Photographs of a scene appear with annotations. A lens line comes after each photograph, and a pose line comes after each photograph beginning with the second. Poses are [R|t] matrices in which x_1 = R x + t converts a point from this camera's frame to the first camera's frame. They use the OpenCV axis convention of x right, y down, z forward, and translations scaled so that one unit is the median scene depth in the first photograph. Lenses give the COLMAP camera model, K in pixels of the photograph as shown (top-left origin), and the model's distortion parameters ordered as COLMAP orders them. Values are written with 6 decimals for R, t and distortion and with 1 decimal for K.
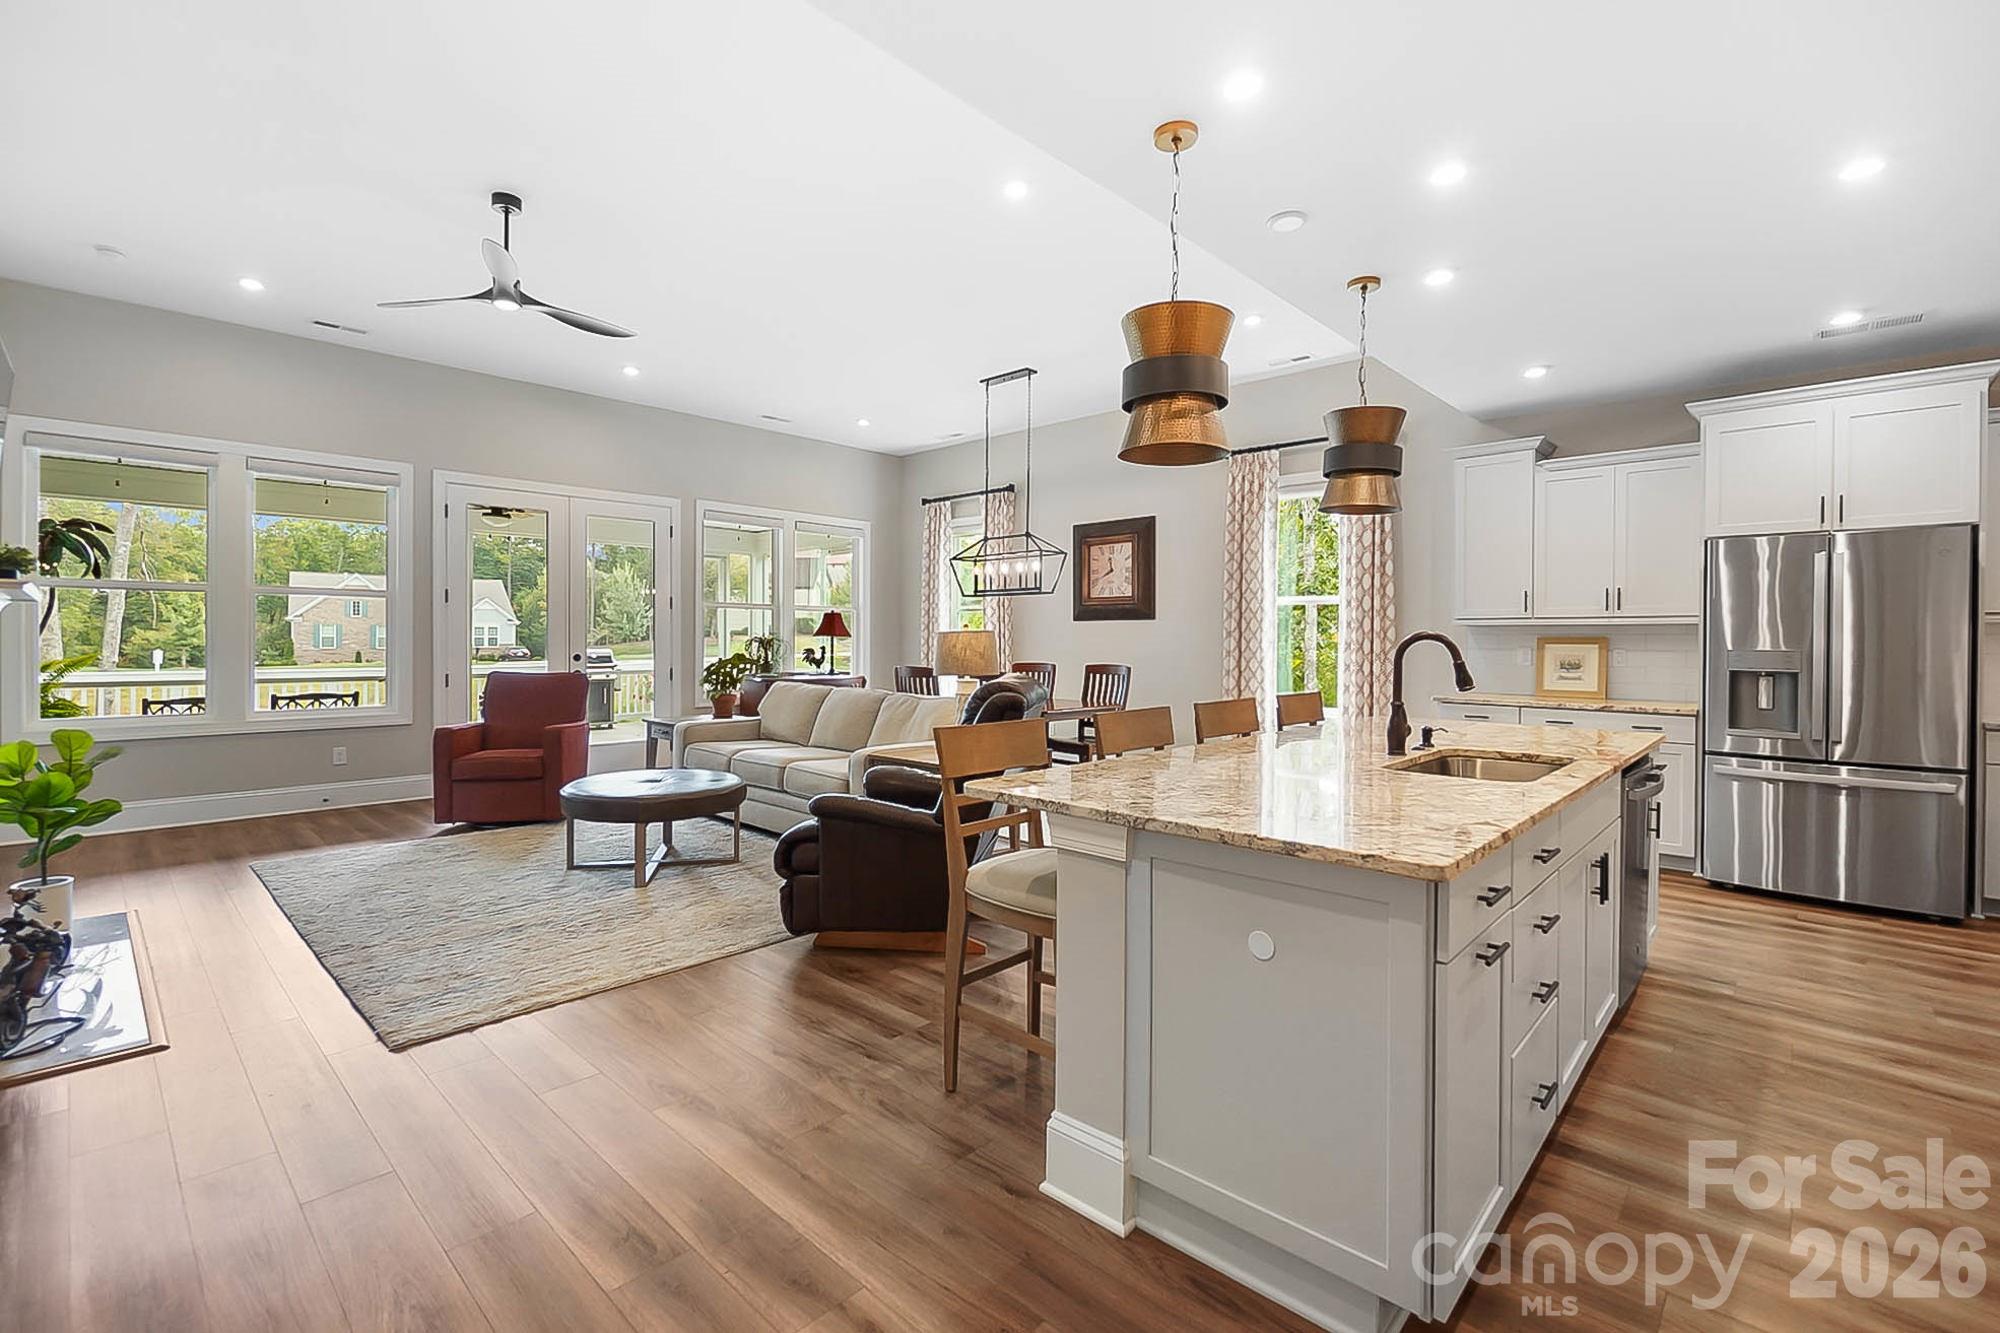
lens RADIAL K [[879.1, 0, 989.8], [0, 879.1, 643.8], [0, 0, 1]] dist [-0.000176, -0.002386]
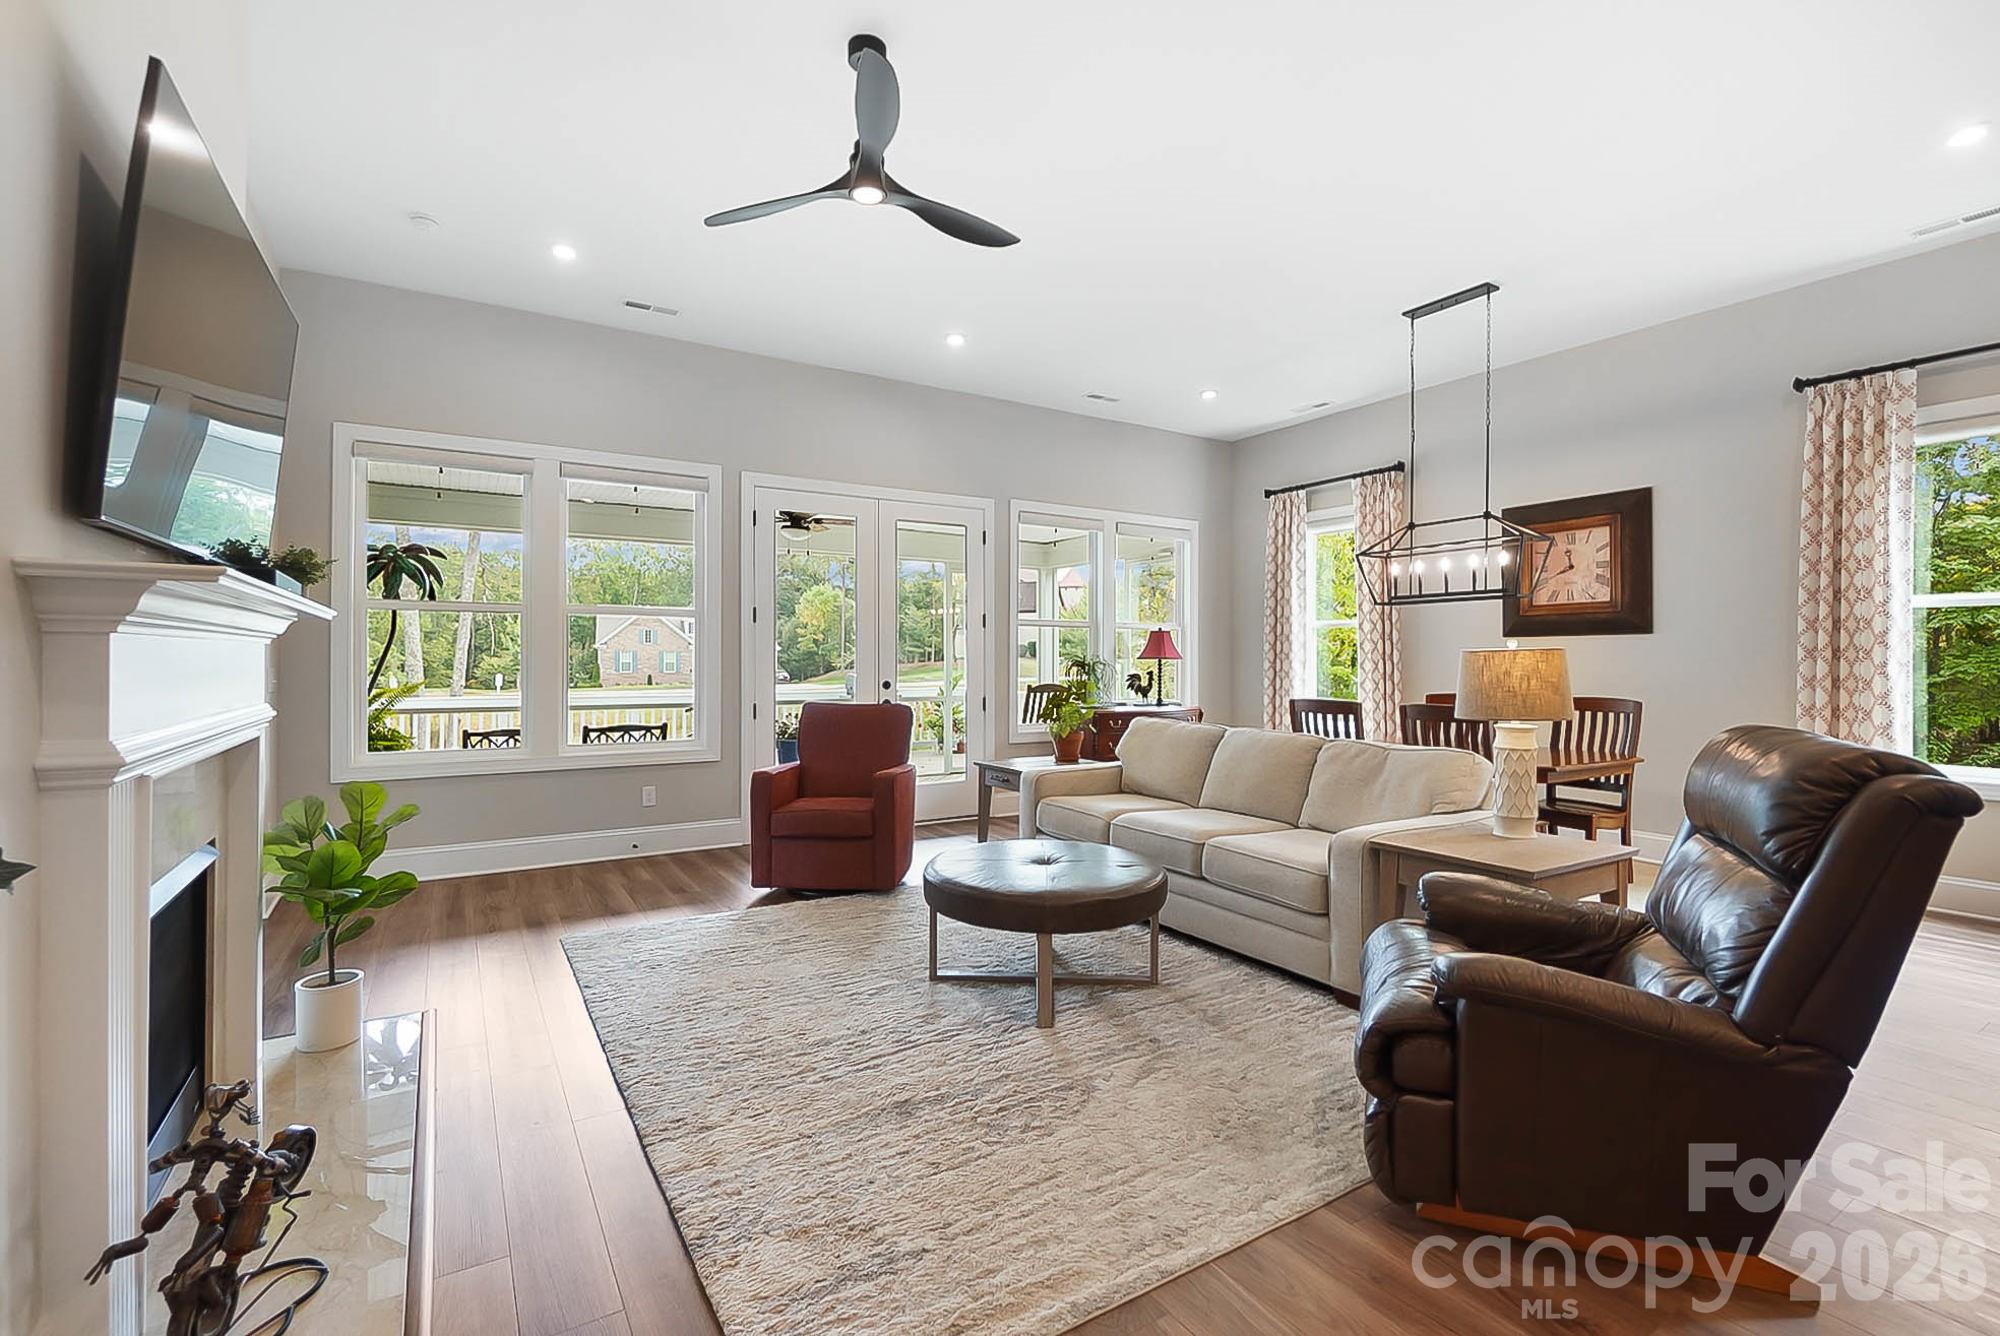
lens RADIAL K [[878.7, 0, 993.5], [0, 878.7, 657.3], [0, 0, 1]] dist [0.002338, -0.001530]
pose [[0.969231, -0.005239, -0.246096, -0.171060], [0.002585, 0.999935, -0.011108, -0.002036], [0.246139, 0.010130, 0.969182, 0.208585]]
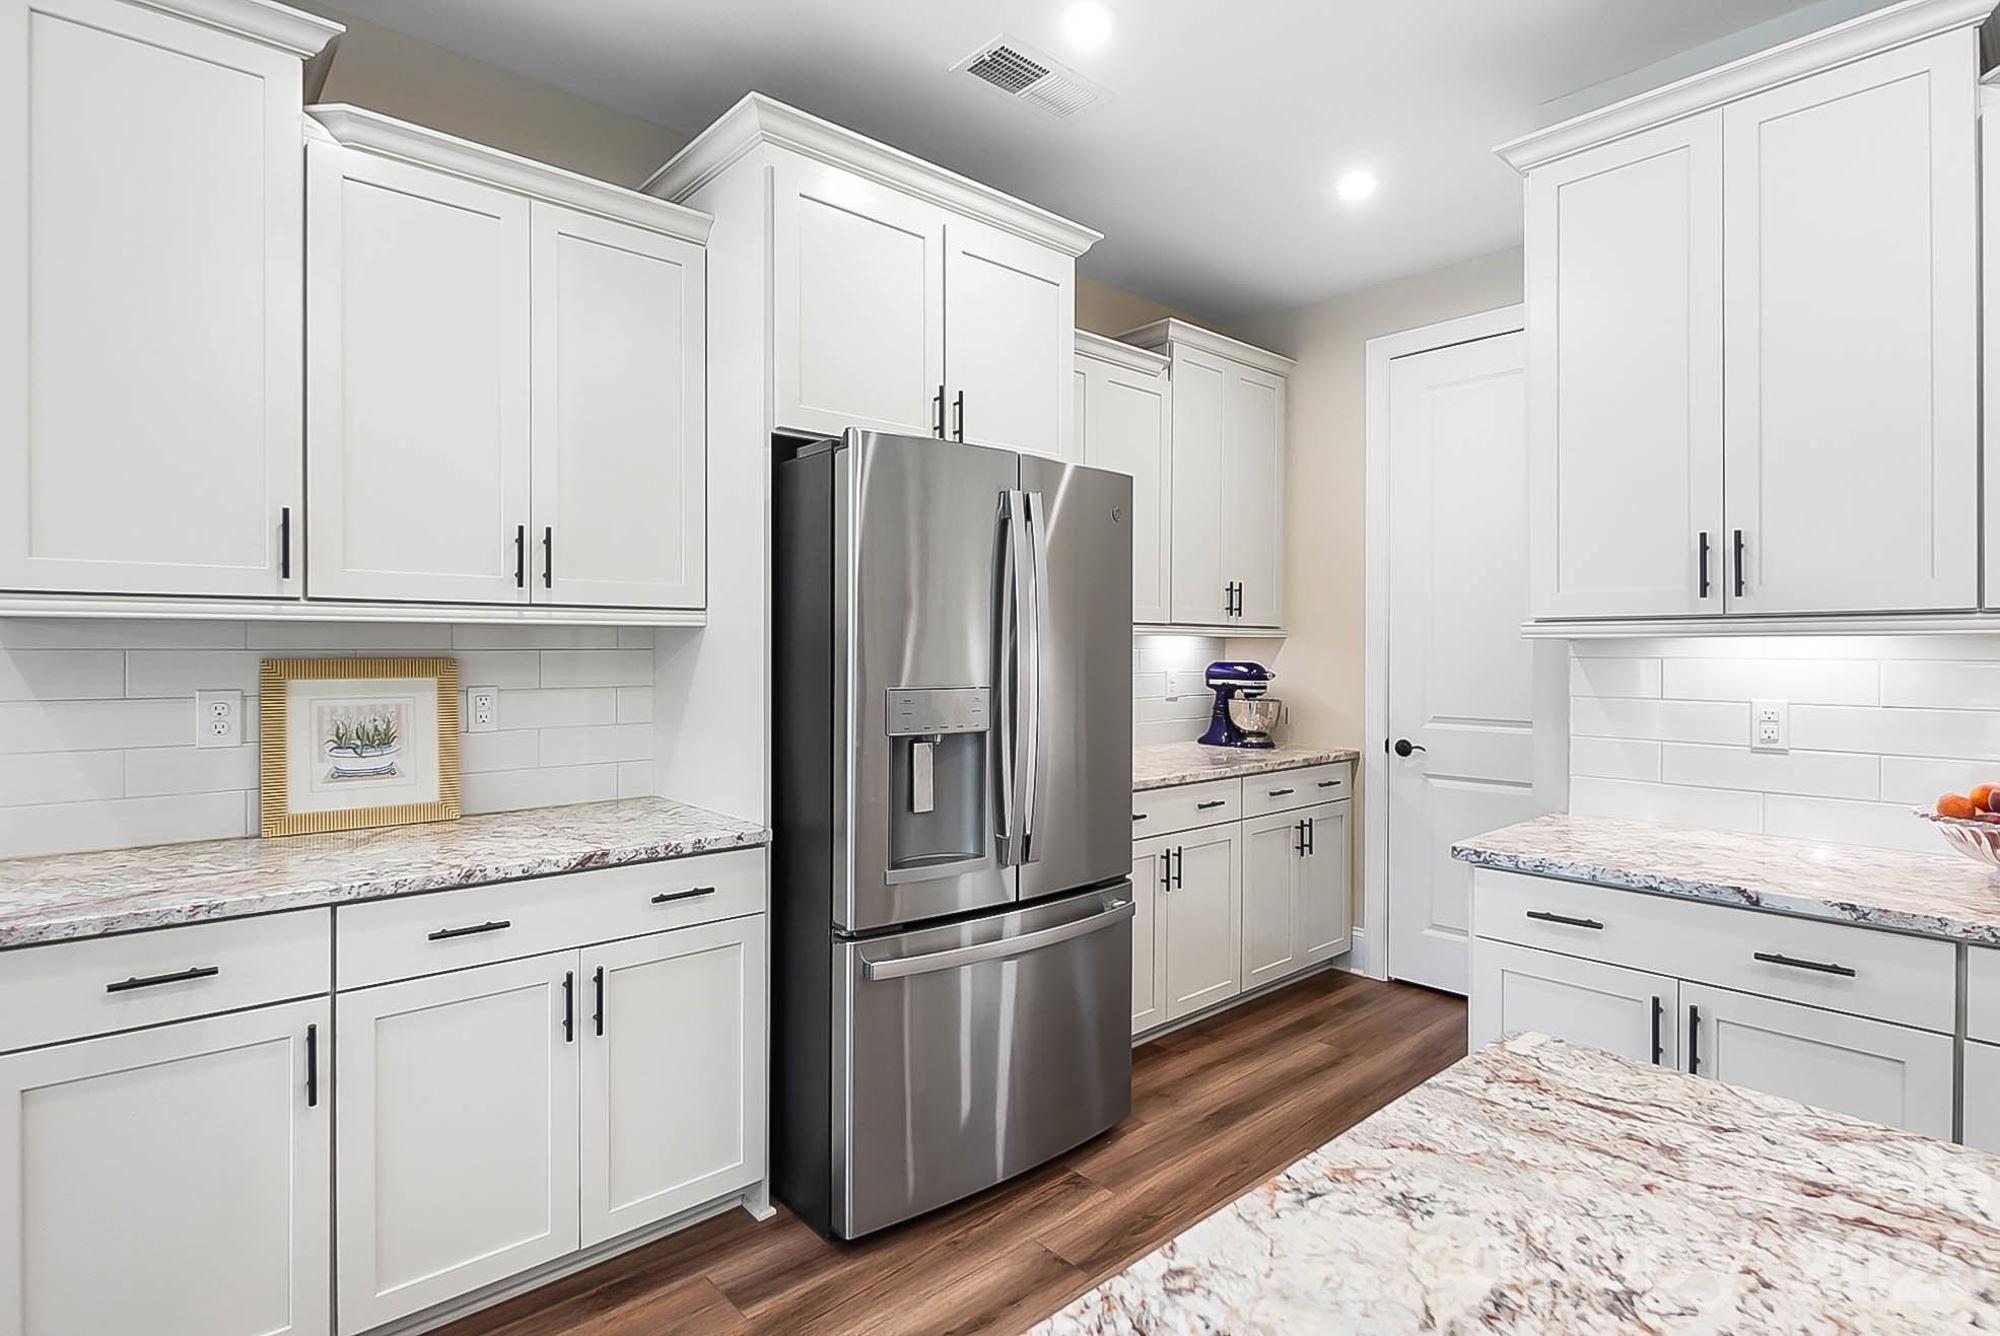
lens RADIAL K [[1006.6, 0, 969.5], [0, 1006.6, 647.3], [0, 0, 1]] dist [0.000473, -0.002133]
pose [[0.093815, -0.002615, 0.995586, 0.226251], [0.006122, 0.999979, 0.002049, -0.009017], [-0.995571, 0.005903, 0.093830, 0.583397]]
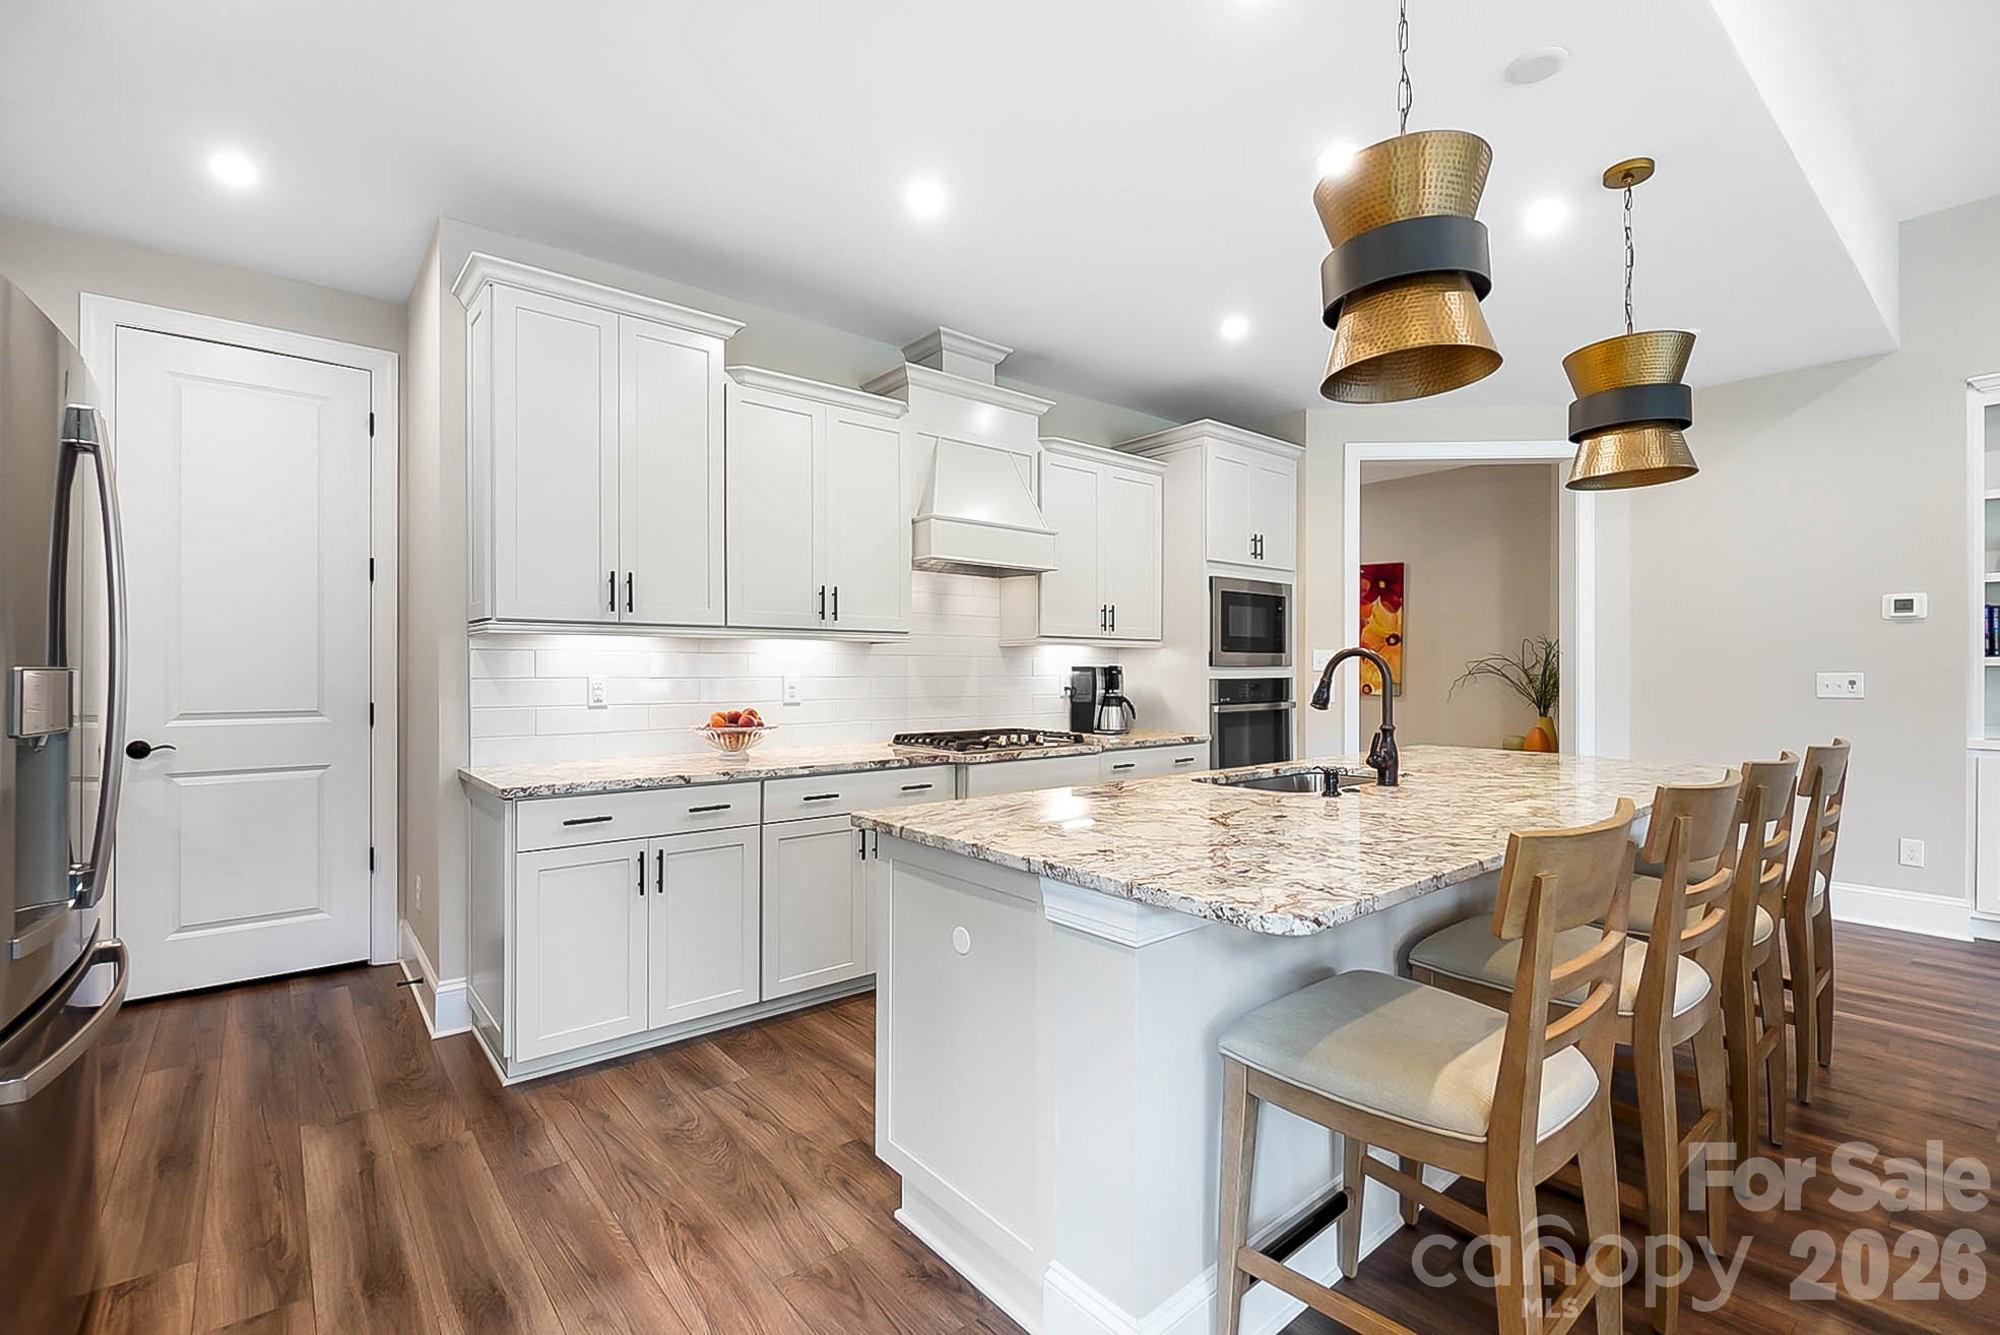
lens RADIAL K [[879.1, 0, 994.3], [0, 879.1, 676.6], [0, 0, 1]] dist [-0.000176, -0.002386]
pose [[-0.993097, -0.007262, 0.117067, 0.313058], [-0.005519, 0.999869, 0.015205, 0.002287], [-0.117162, 0.014454, -0.993008, 0.795603]]
